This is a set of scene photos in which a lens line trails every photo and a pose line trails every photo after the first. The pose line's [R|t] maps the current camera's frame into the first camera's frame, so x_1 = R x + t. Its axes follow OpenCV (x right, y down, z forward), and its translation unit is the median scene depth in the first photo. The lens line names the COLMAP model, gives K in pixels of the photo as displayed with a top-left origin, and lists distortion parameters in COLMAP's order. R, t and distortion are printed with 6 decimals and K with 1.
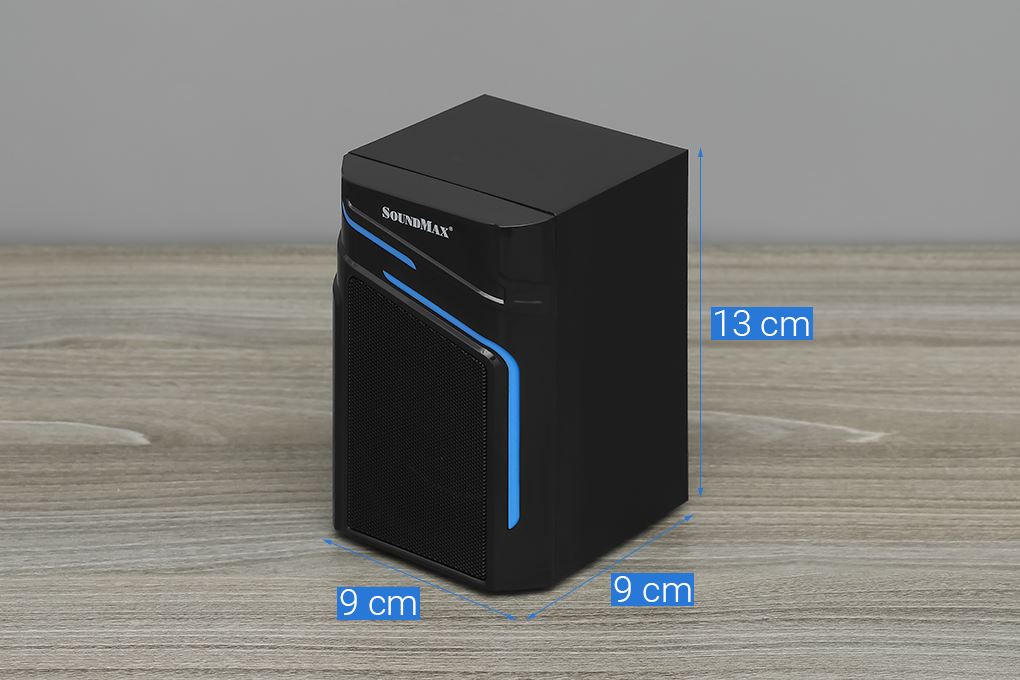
lens RADIAL K [[3021.6, 0, 510.0], [0, 3021.6, 340.0], [0, 0, 1]] dist [-0.102770, 1.470354]
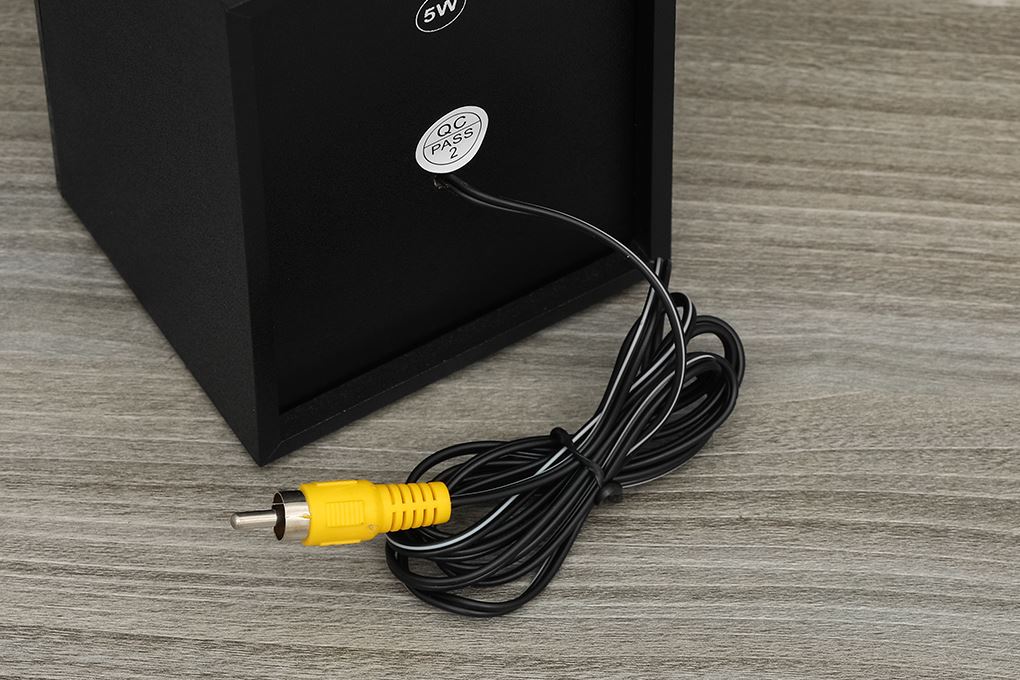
lens RADIAL K [[3021.6, 0, 510.0], [0, 3021.6, 340.0], [0, 0, 1]] dist [-0.102770, 1.470354]
pose [[0.995558, 0.089511, -0.029183, 0.050758], [-0.046337, 0.735680, 0.675742, -0.301704], [0.081956, -0.671389, 0.736560, 0.560583]]
